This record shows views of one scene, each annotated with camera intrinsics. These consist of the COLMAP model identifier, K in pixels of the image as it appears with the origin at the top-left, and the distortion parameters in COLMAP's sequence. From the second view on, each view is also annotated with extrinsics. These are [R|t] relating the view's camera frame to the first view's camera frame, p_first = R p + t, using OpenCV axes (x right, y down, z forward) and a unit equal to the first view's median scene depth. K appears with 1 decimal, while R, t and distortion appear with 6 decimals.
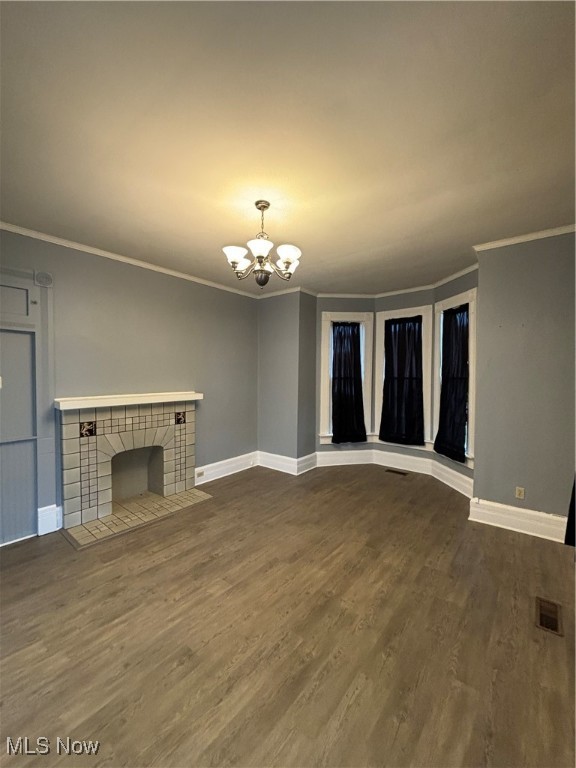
lens RADIAL K [[308.9, 0, 286.7], [0, 308.9, 383.6], [0, 0, 1]] dist [0.001488, -0.000259]
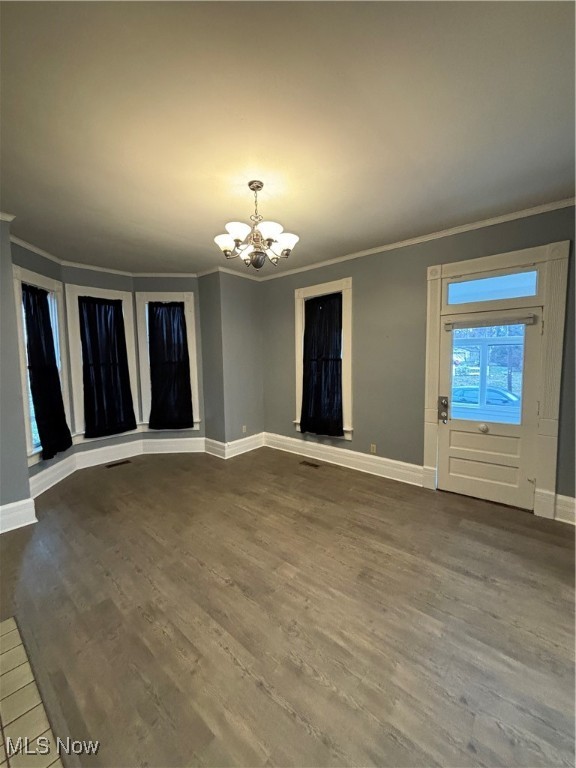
lens RADIAL K [[308.9, 0, 286.7], [0, 308.9, 383.6], [0, 0, 1]] dist [0.001488, -0.000259]
pose [[0.026724, -0.084491, 0.996066, -0.859170], [0.047967, 0.995382, 0.083147, -0.018602], [-0.998491, 0.045556, 0.030653, 0.695446]]
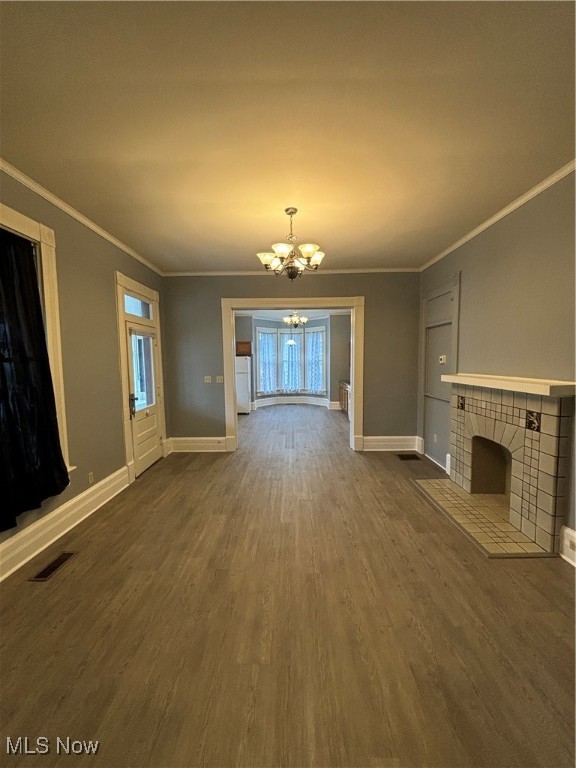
lens RADIAL K [[308.9, 0, 286.7], [0, 308.9, 383.6], [0, 0, 1]] dist [0.001488, -0.000259]
pose [[-0.779987, 0.053206, -0.623530, 0.551875], [-0.011810, 0.994950, 0.099673, -0.024638], [0.625684, 0.085107, -0.775420, 1.522528]]
